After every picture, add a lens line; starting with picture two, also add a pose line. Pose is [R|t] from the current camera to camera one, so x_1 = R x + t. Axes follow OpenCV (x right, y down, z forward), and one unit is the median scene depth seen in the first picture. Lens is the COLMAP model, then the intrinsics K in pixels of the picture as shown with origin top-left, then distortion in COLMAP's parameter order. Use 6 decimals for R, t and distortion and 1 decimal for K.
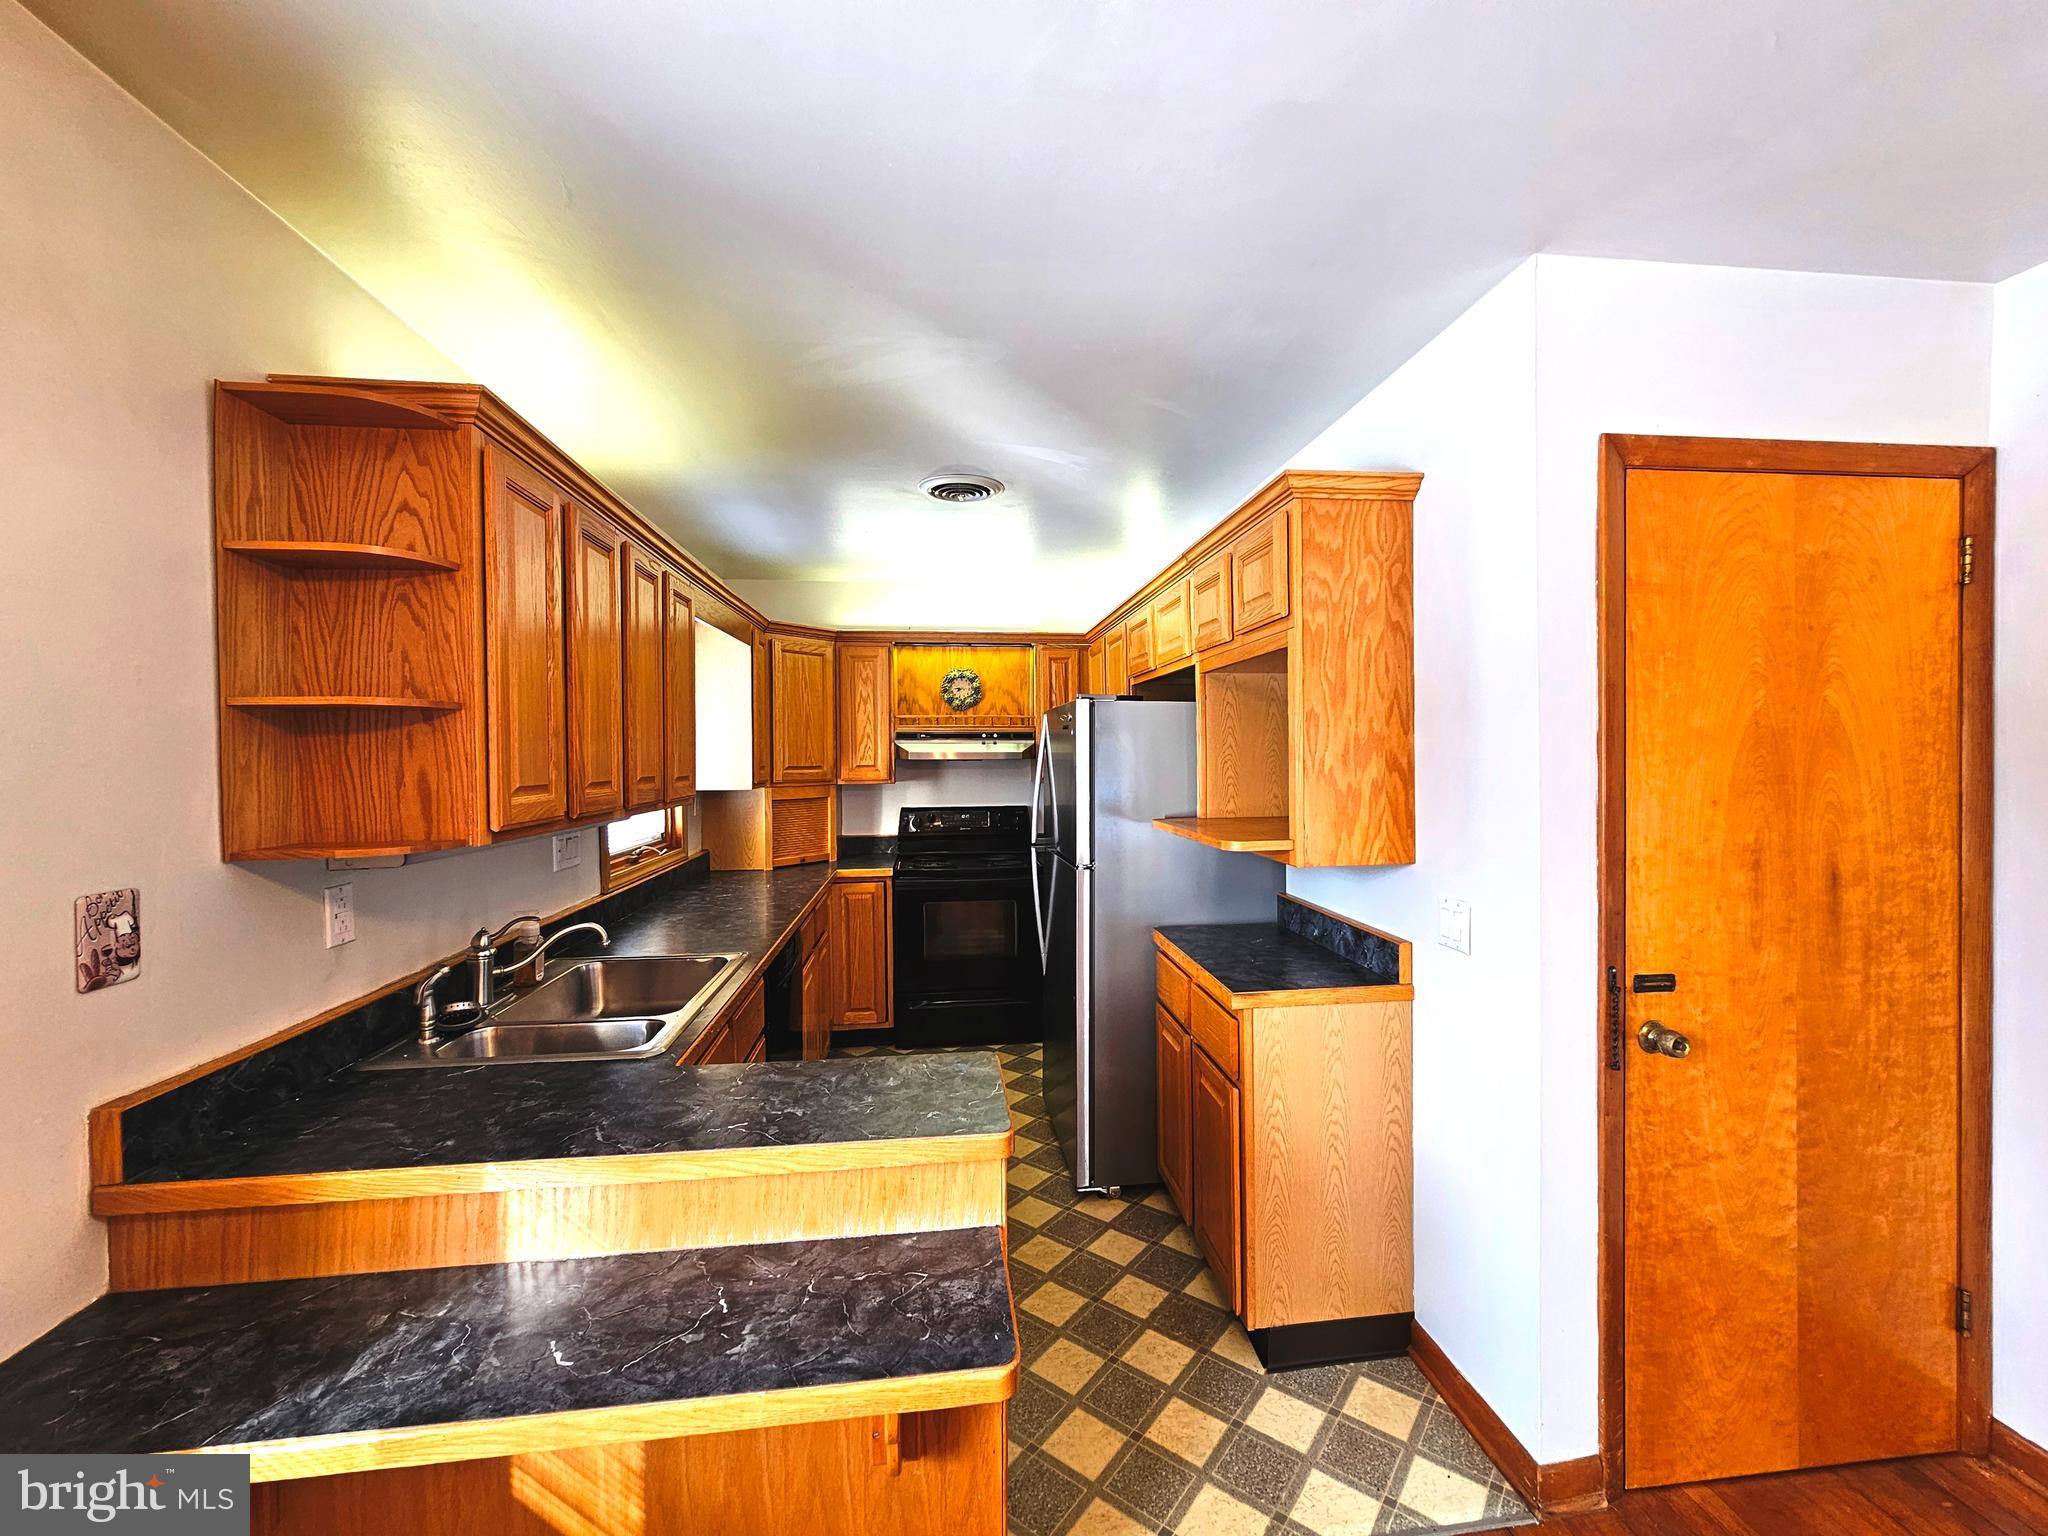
lens RADIAL K [[834.6, 0, 1037.8], [0, 834.6, 765.2], [0, 0, 1]] dist [-0.002585, 0.002261]
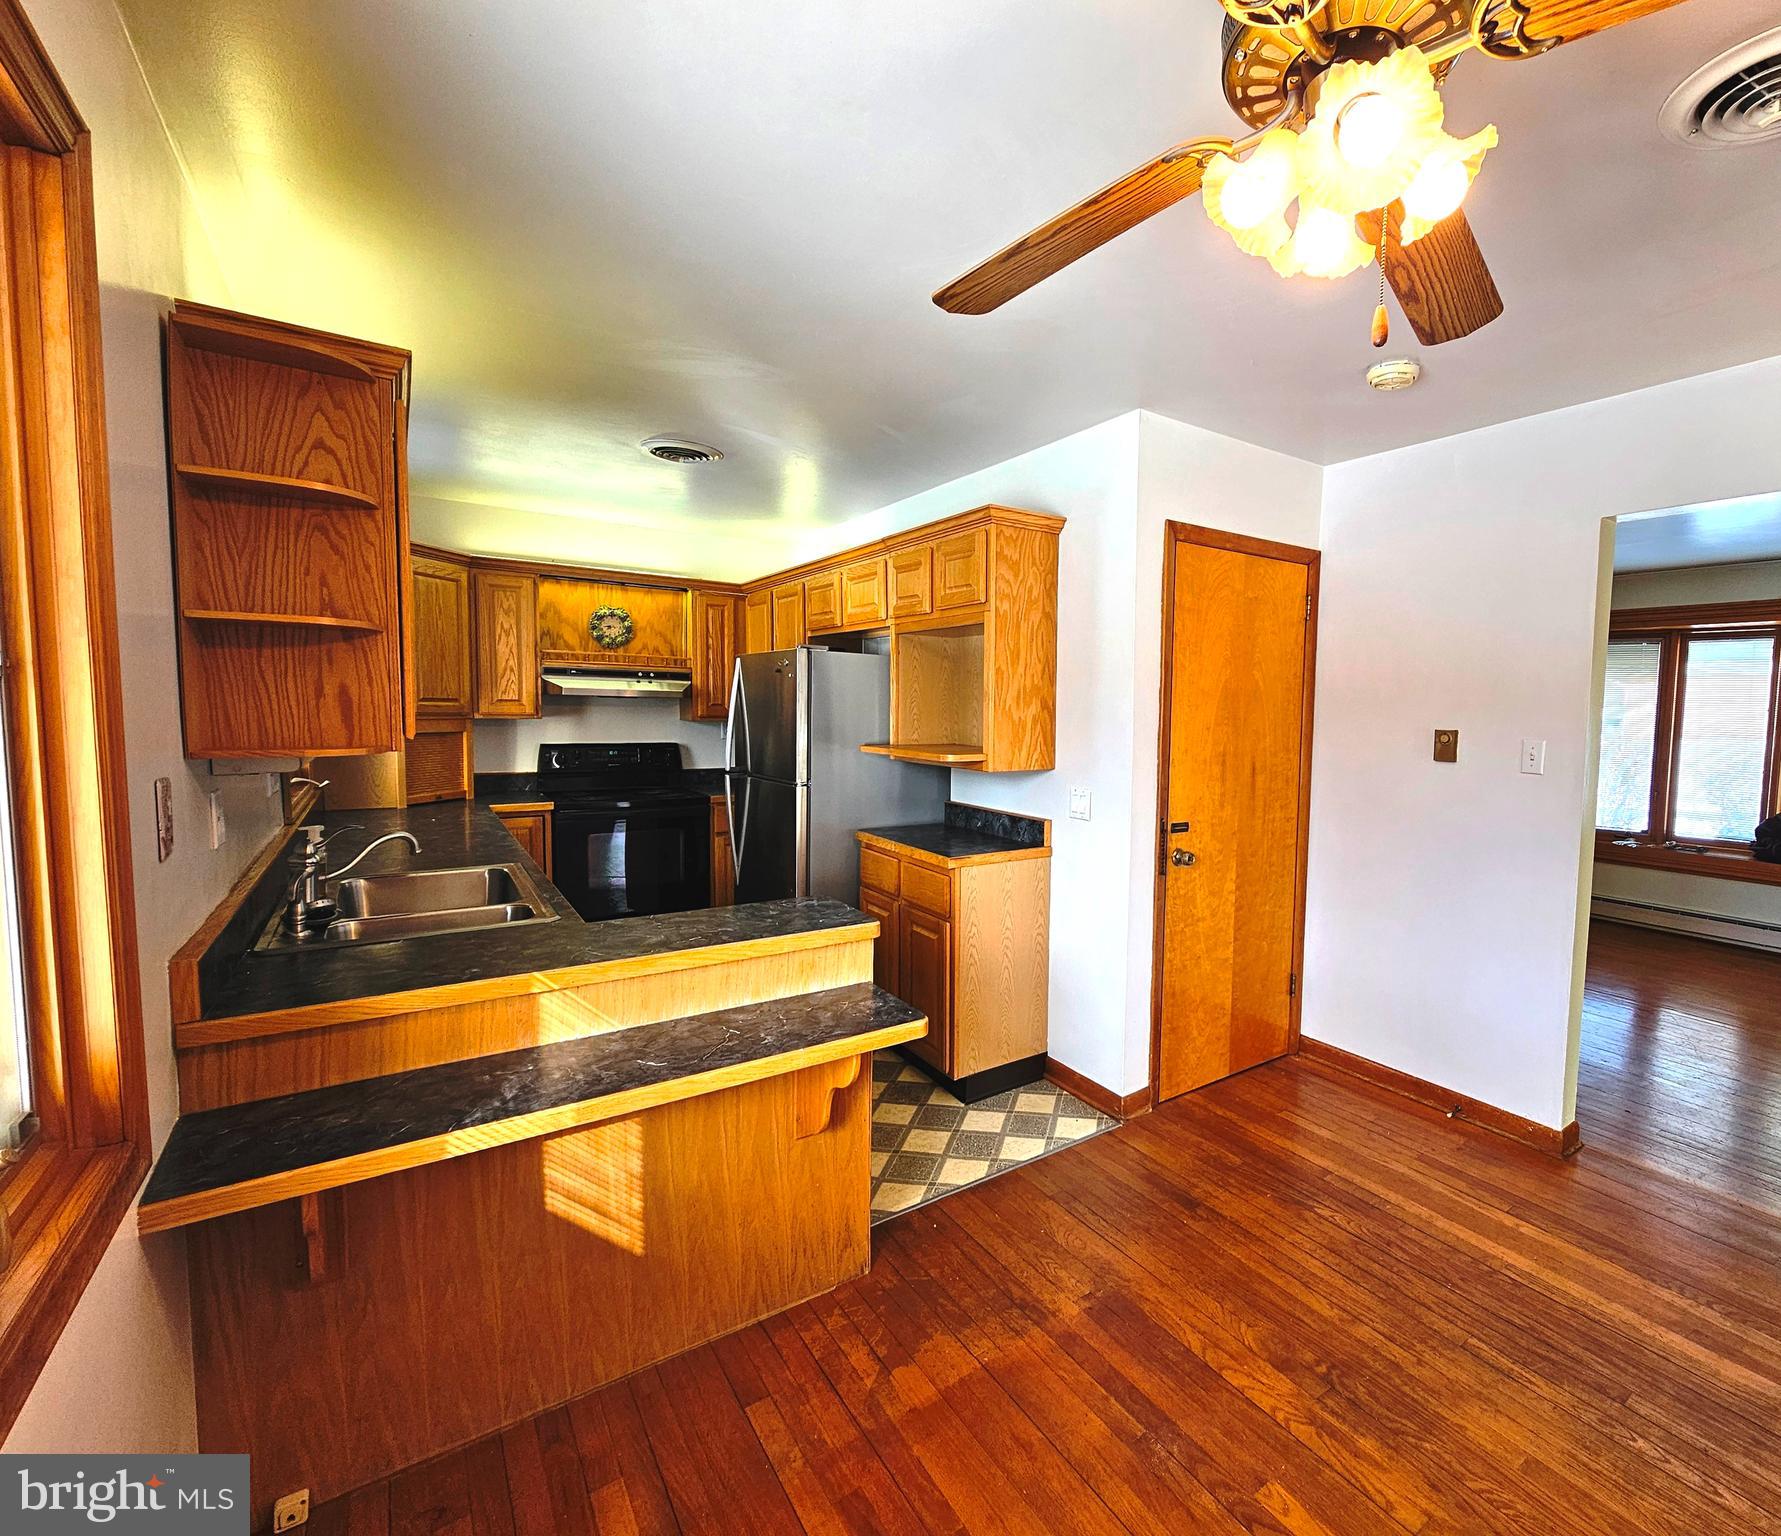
lens RADIAL K [[843.2, 0, 1037.1], [0, 843.2, 767.1], [0, 0, 1]] dist [-0.004353, 0.000733]
pose [[0.863716, -0.010698, 0.503865, -0.449331], [-0.019632, 0.998302, 0.054849, 0.033782], [-0.503596, -0.057266, 0.862039, -0.416571]]
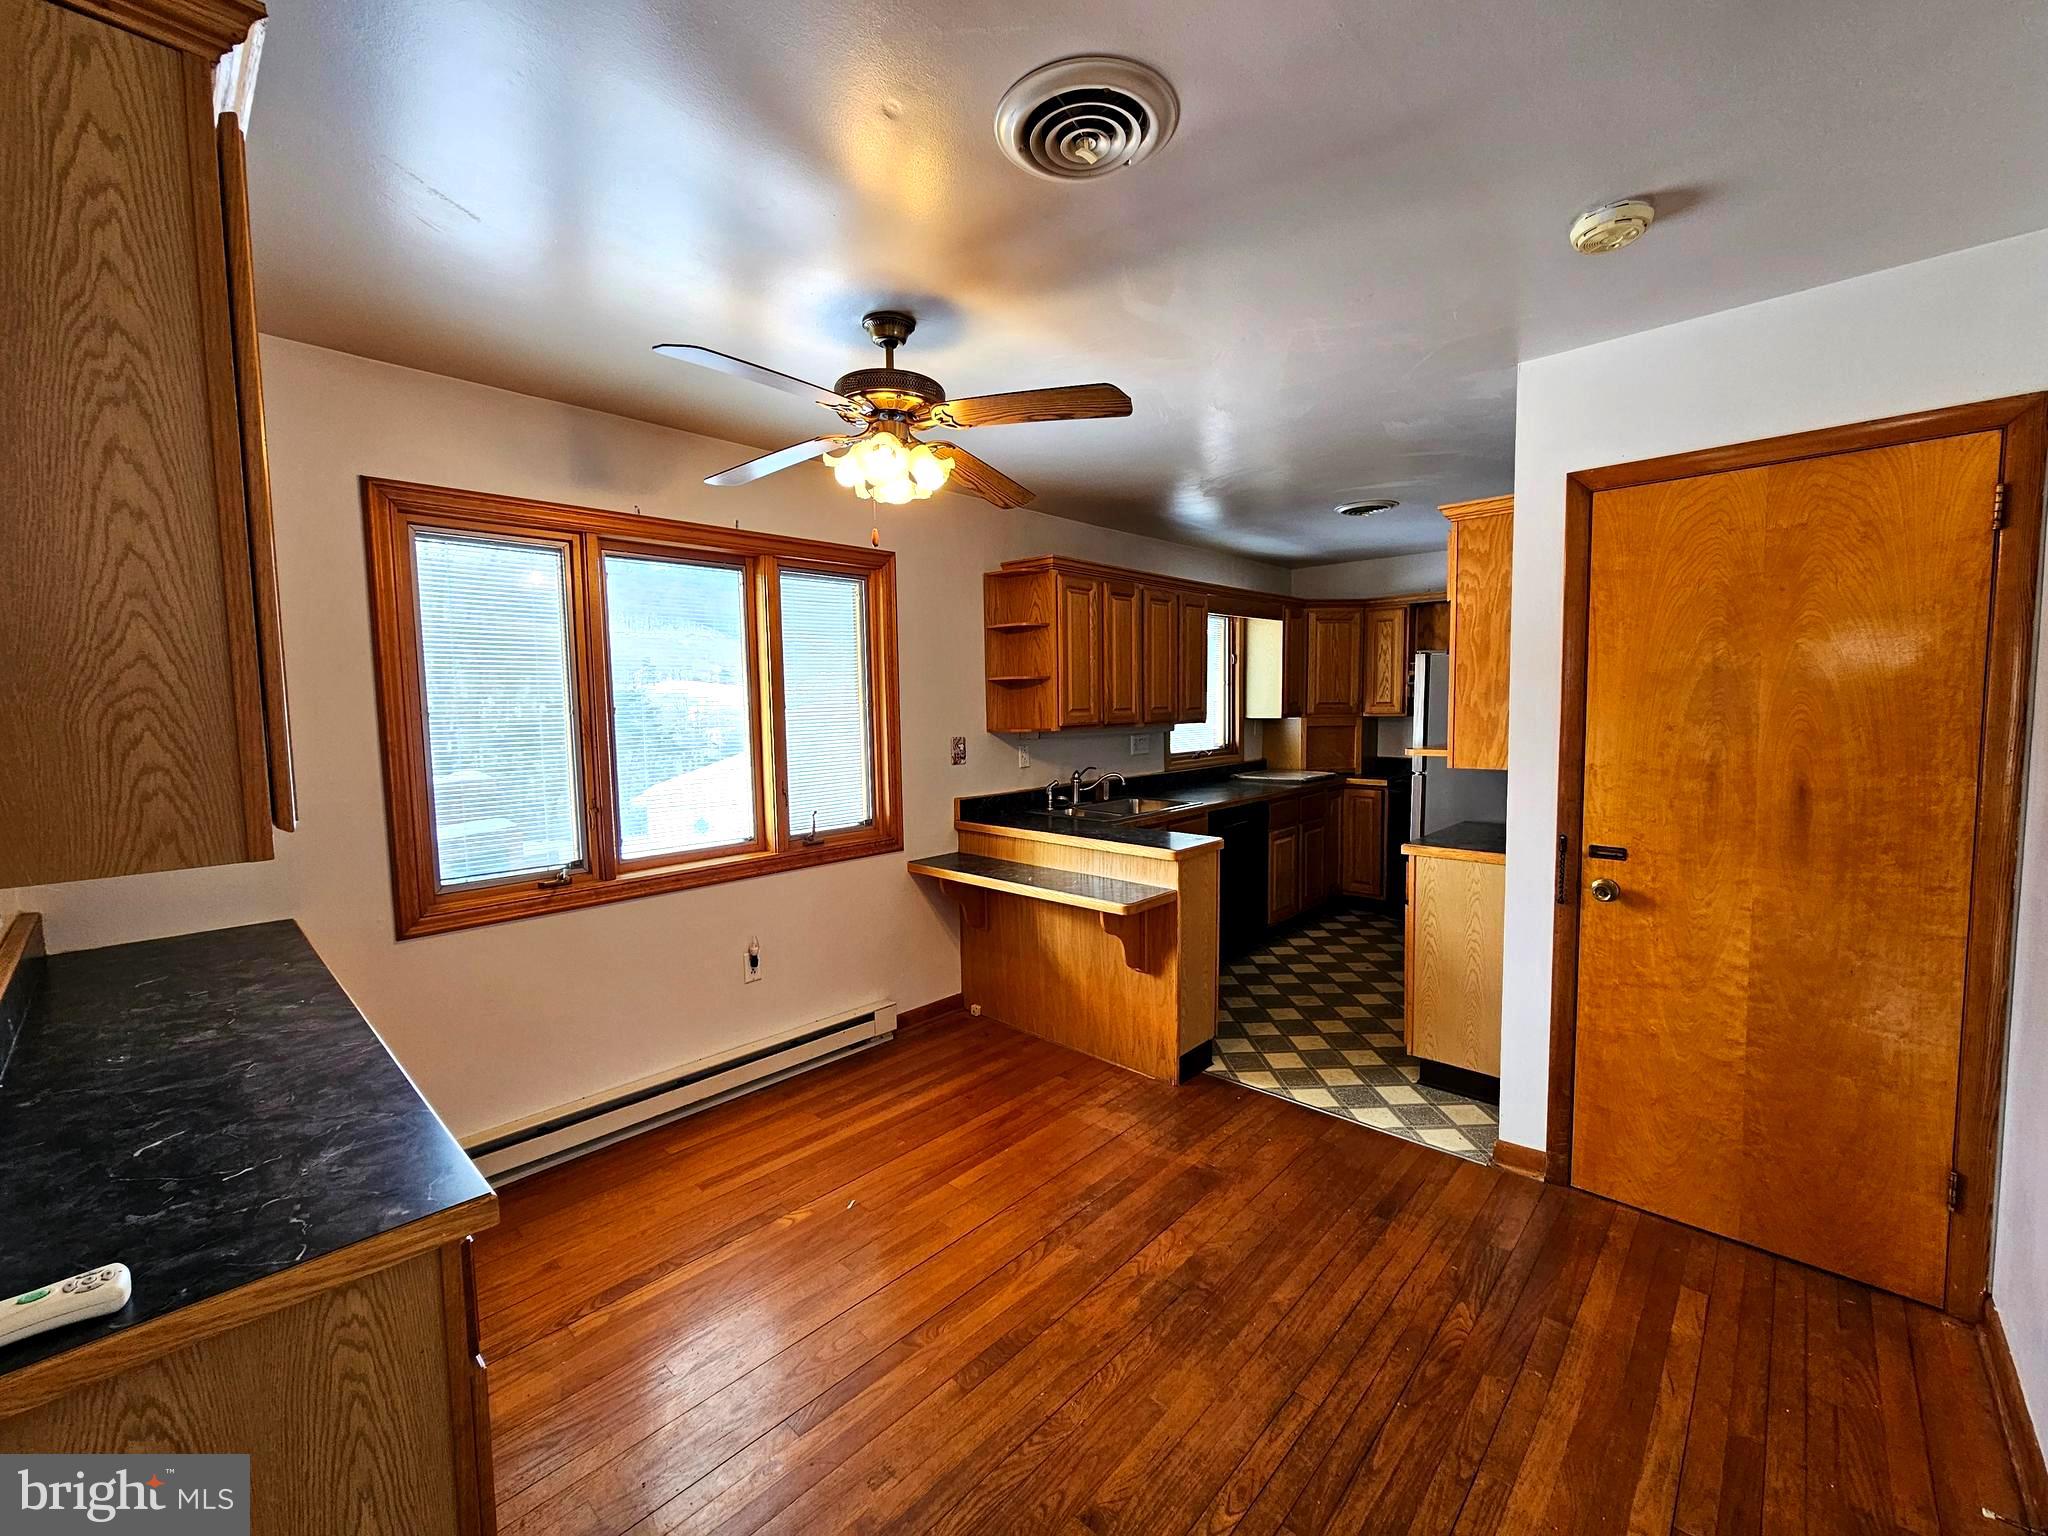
lens RADIAL K [[834.6, 0, 1032.4], [0, 834.6, 765.2], [0, 0, 1]] dist [-0.002585, 0.002261]
pose [[0.637094, 0.059237, -0.768506, 1.182553], [-0.002767, 0.997212, 0.074572, 0.007197], [0.770781, -0.045383, 0.635482, -0.653072]]
